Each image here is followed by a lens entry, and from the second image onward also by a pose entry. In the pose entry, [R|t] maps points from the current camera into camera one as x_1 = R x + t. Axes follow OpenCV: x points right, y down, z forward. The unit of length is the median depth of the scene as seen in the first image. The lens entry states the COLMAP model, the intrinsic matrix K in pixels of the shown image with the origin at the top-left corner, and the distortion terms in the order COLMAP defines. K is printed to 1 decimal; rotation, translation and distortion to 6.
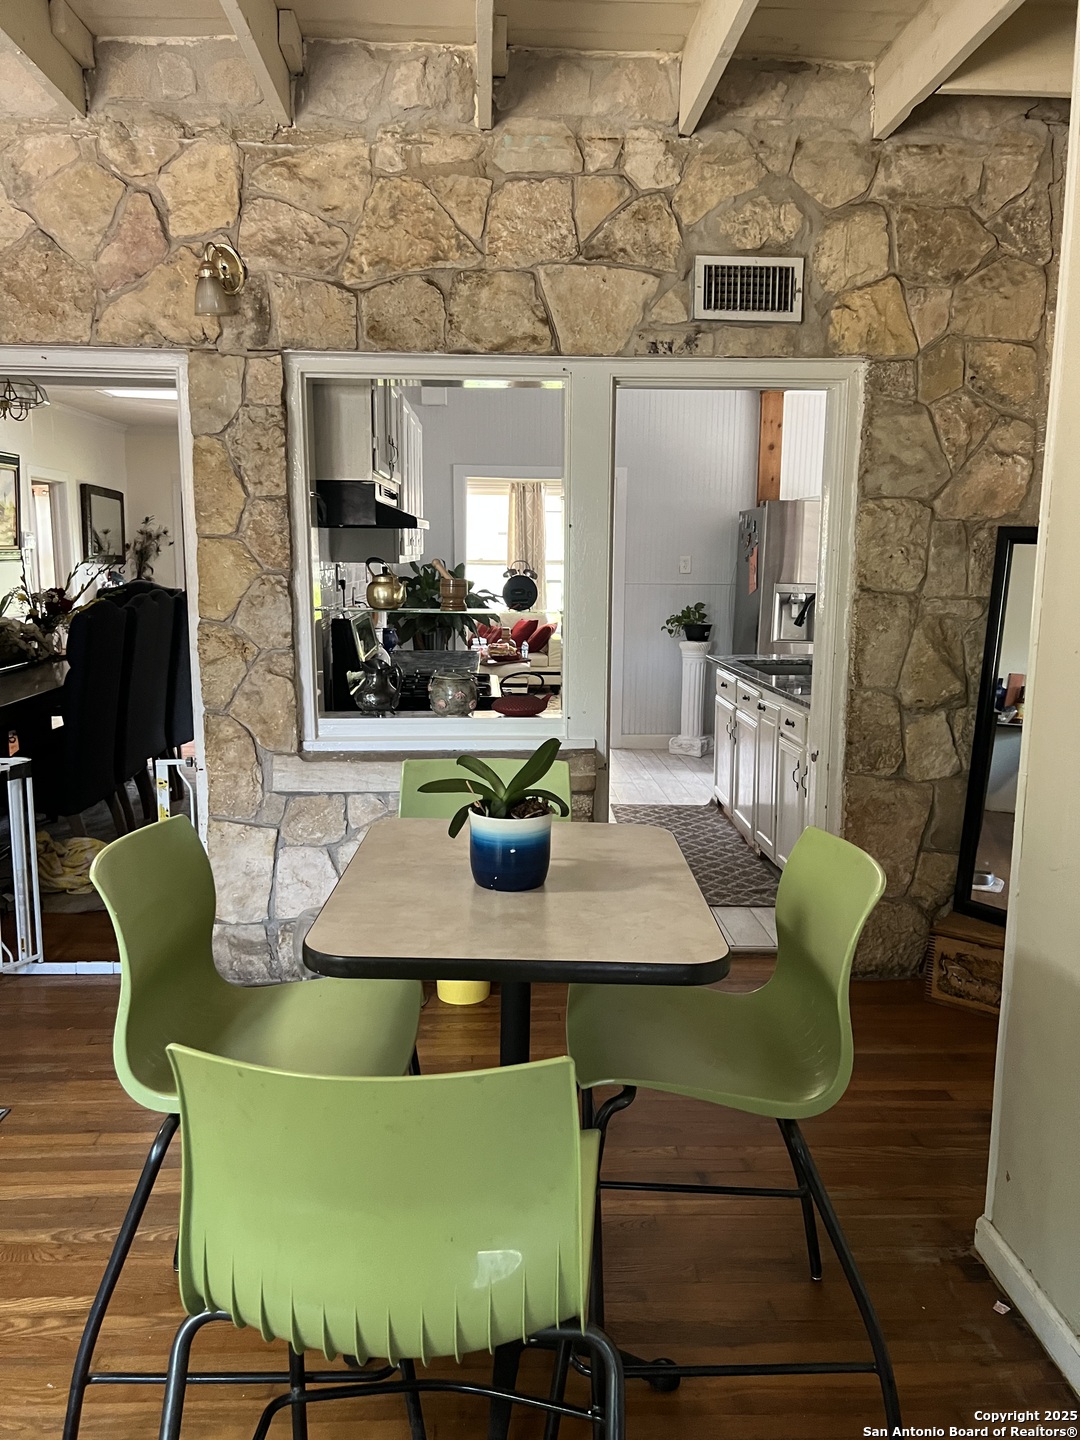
lens RADIAL K [[1091.8, 0, 540.8], [0, 1091.8, 725.9], [0, 0, 1]] dist [0.037308, -0.045622]
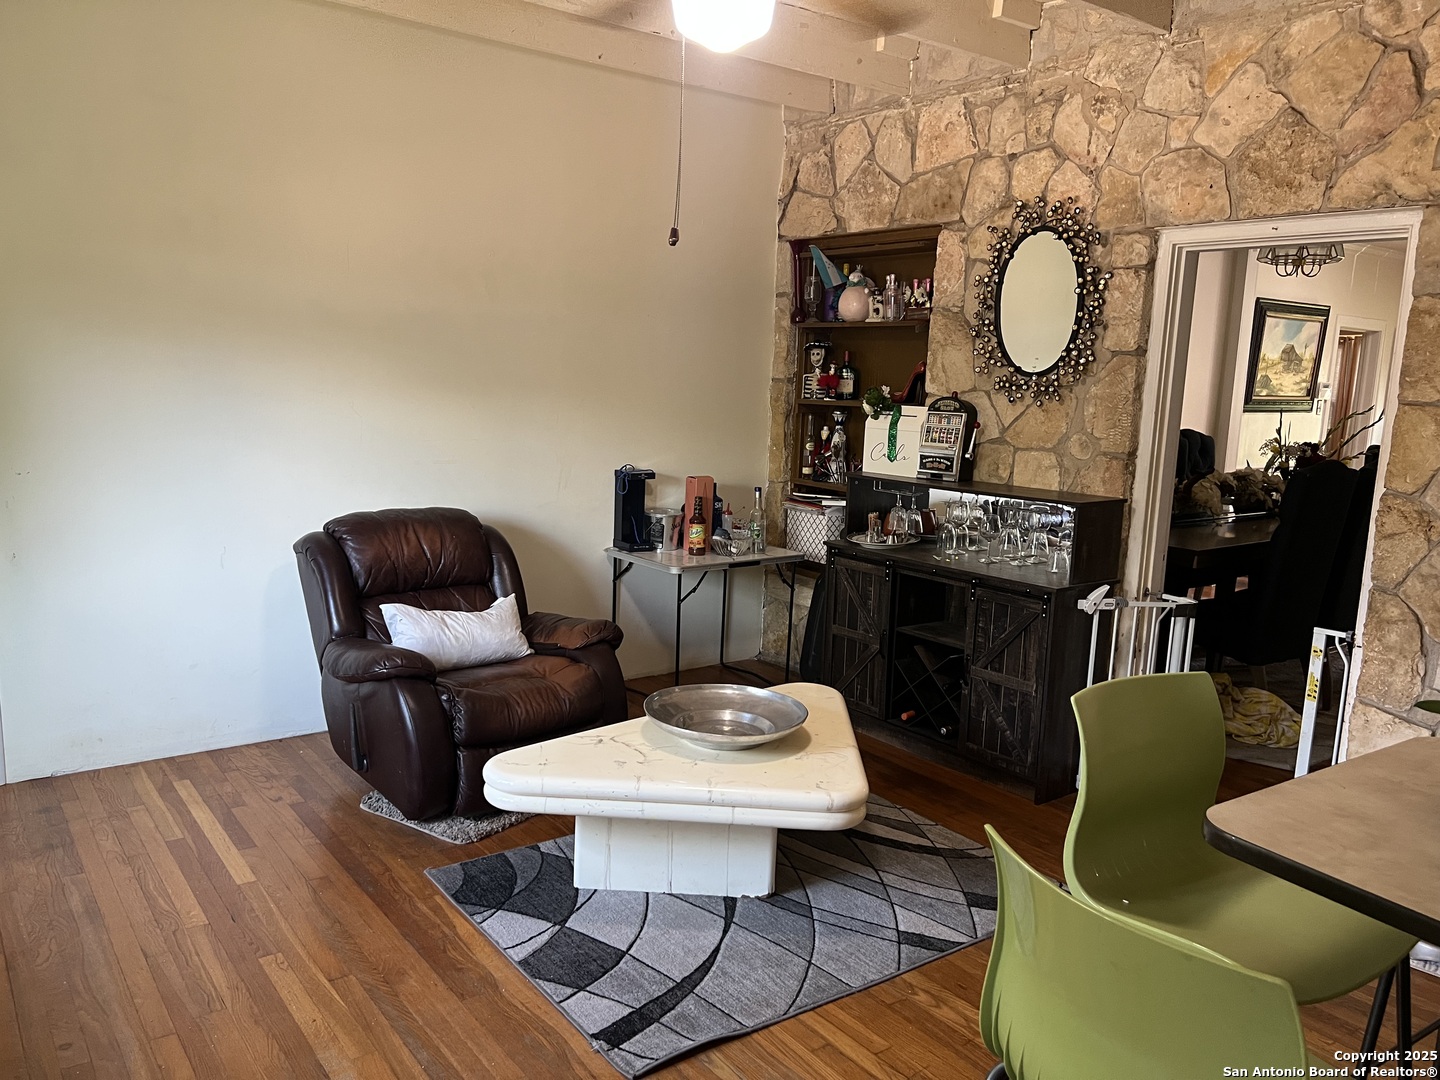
lens RADIAL K [[1091.8, 0, 713.3], [0, 1091.8, 534.5], [0, 0, 1]] dist [0.037308, -0.045622]
pose [[0.552958, 0.139125, -0.821512, 0.156695], [-0.163059, 0.984965, 0.057051, -0.020026], [0.817098, 0.102408, 0.567330, -0.003581]]
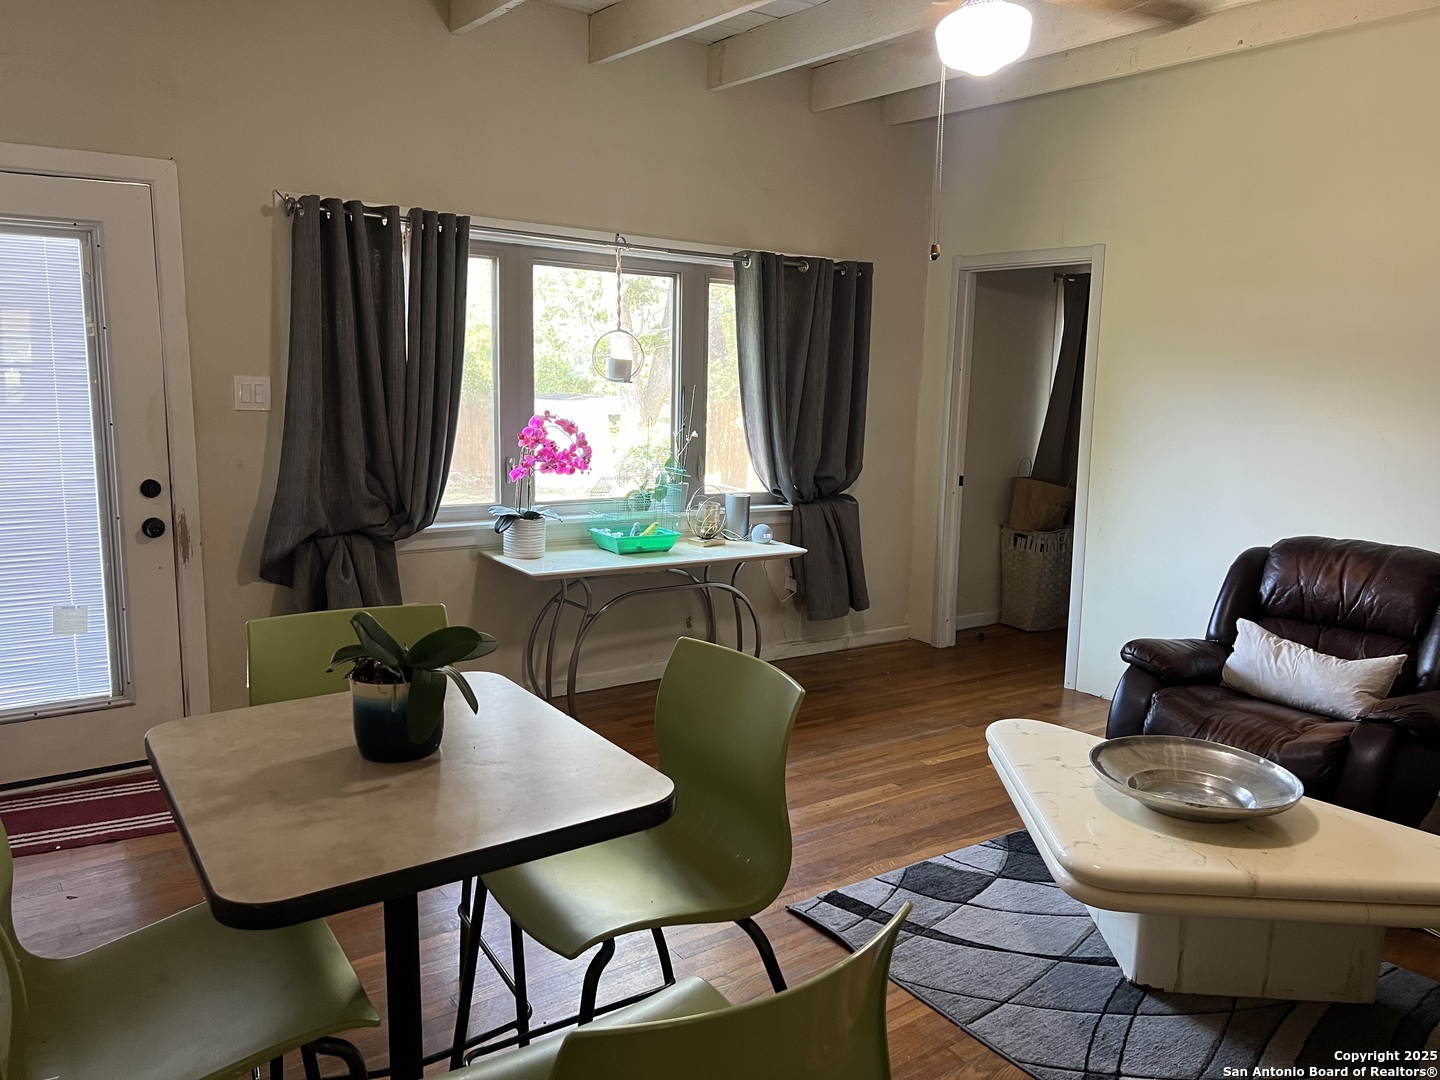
lens RADIAL K [[1091.8, 0, 714.2], [0, 1091.8, 544.8], [0, 0, 1]] dist [0.037308, -0.045622]
pose [[-0.838287, 0.062648, -0.541618, 0.128018], [-0.112565, 0.952090, 0.284349, -0.169120], [0.533483, 0.299333, -0.791072, 0.974015]]
